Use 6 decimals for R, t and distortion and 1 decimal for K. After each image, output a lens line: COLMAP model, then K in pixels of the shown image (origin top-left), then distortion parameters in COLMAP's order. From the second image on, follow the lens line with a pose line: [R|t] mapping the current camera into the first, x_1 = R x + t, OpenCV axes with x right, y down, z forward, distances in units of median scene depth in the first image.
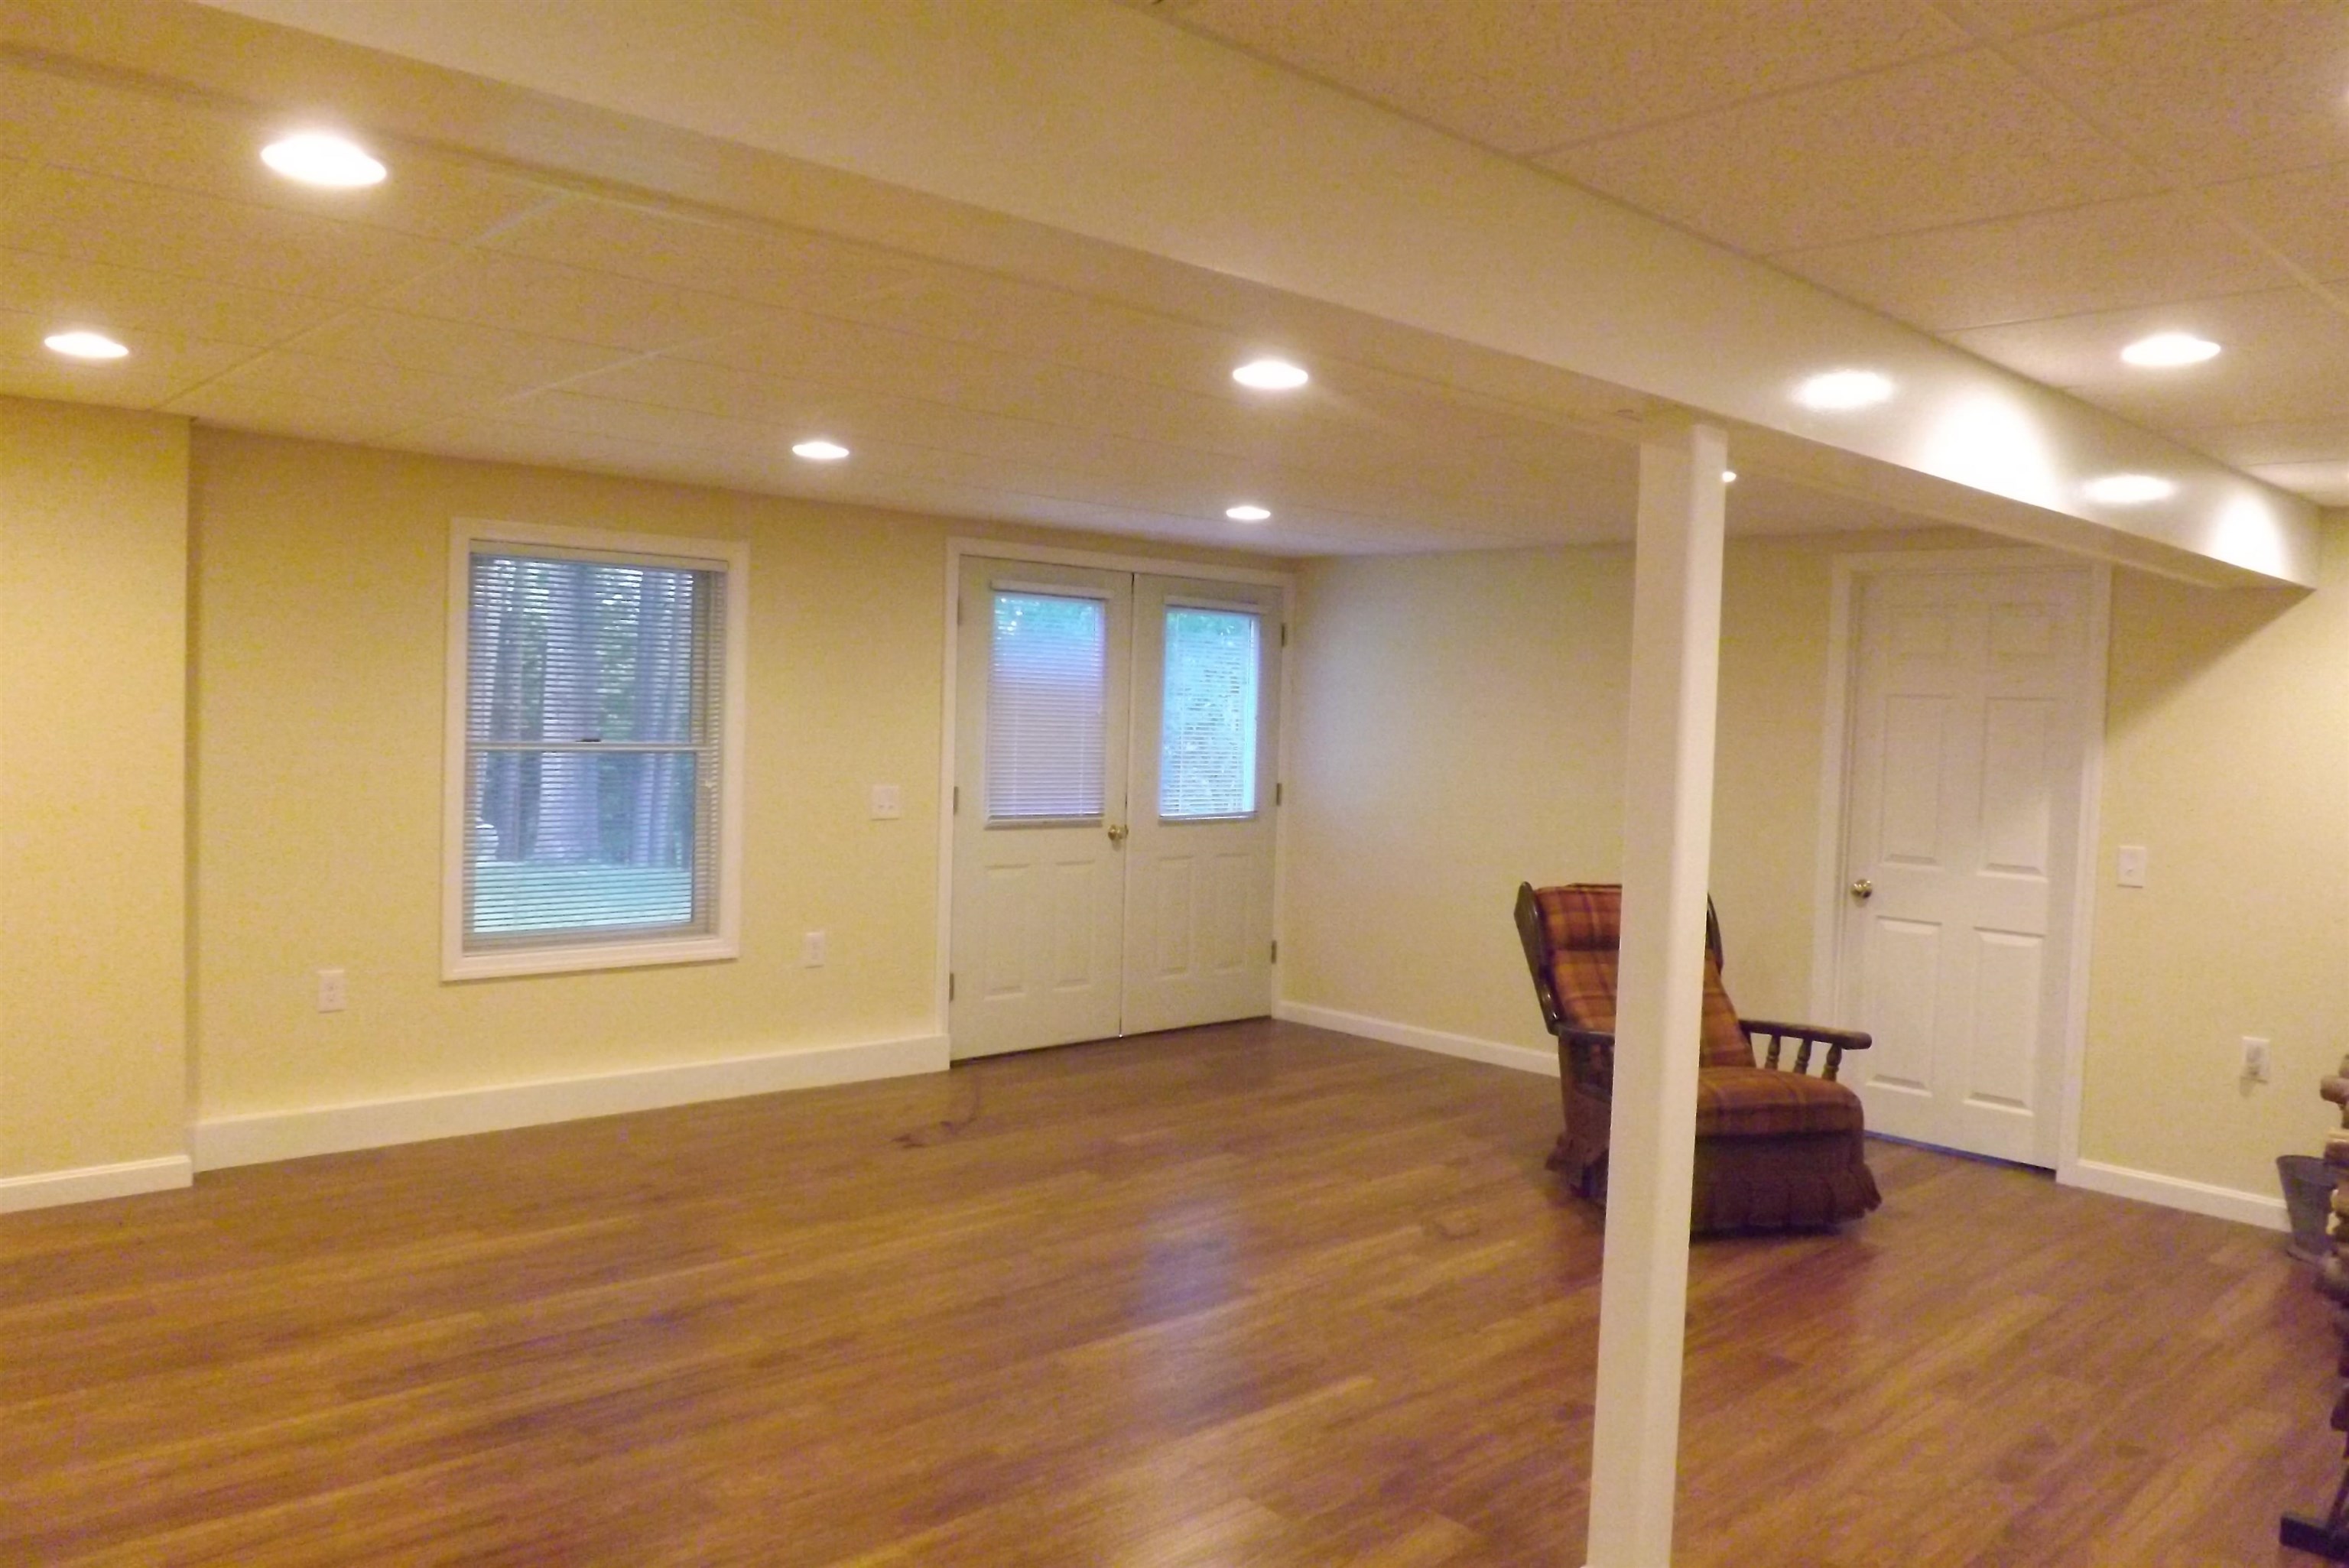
lens RADIAL K [[1704.0, 0, 1184.2], [0, 1704.0, 774.6], [0, 0, 1]] dist [-0.056678, 0.000514]
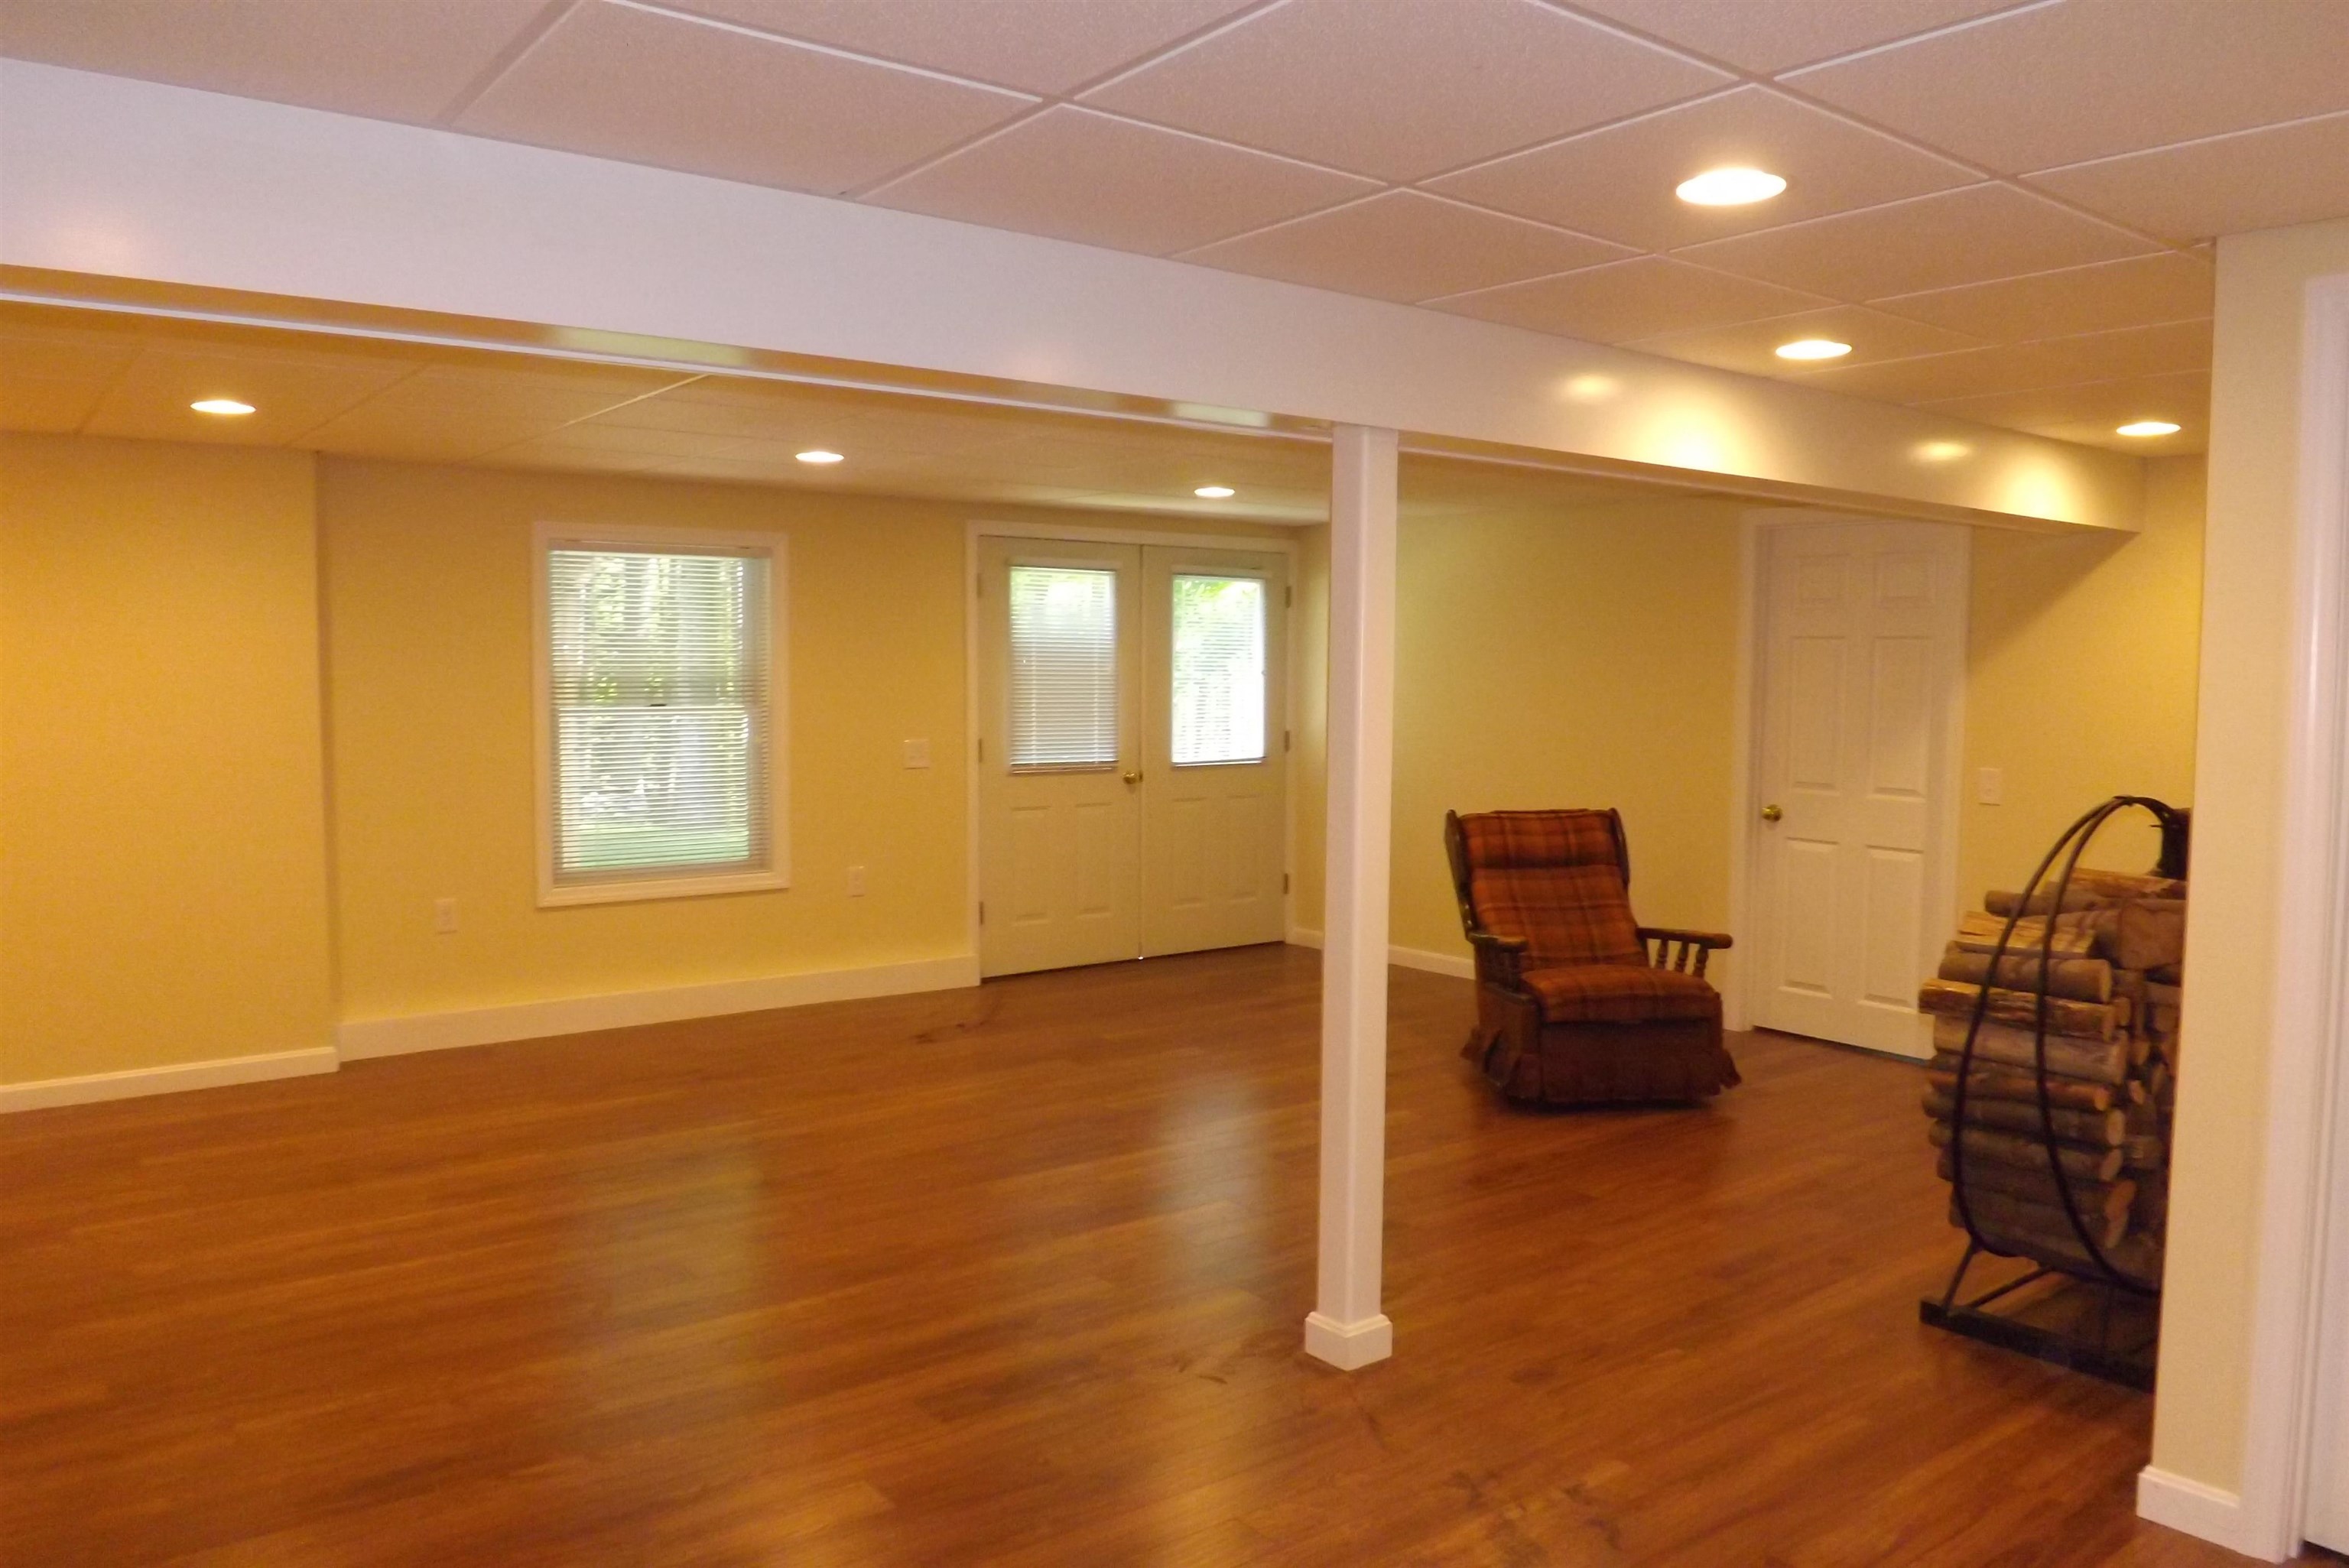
lens RADIAL K [[1704.0, 0, 1184.2], [0, 1704.0, 774.6], [0, 0, 1]] dist [-0.056678, 0.000514]
pose [[0.995938, -0.018758, -0.088063, 0.127566], [0.020879, 0.999512, 0.023227, 0.009400], [0.087585, -0.024971, 0.995844, -0.158424]]
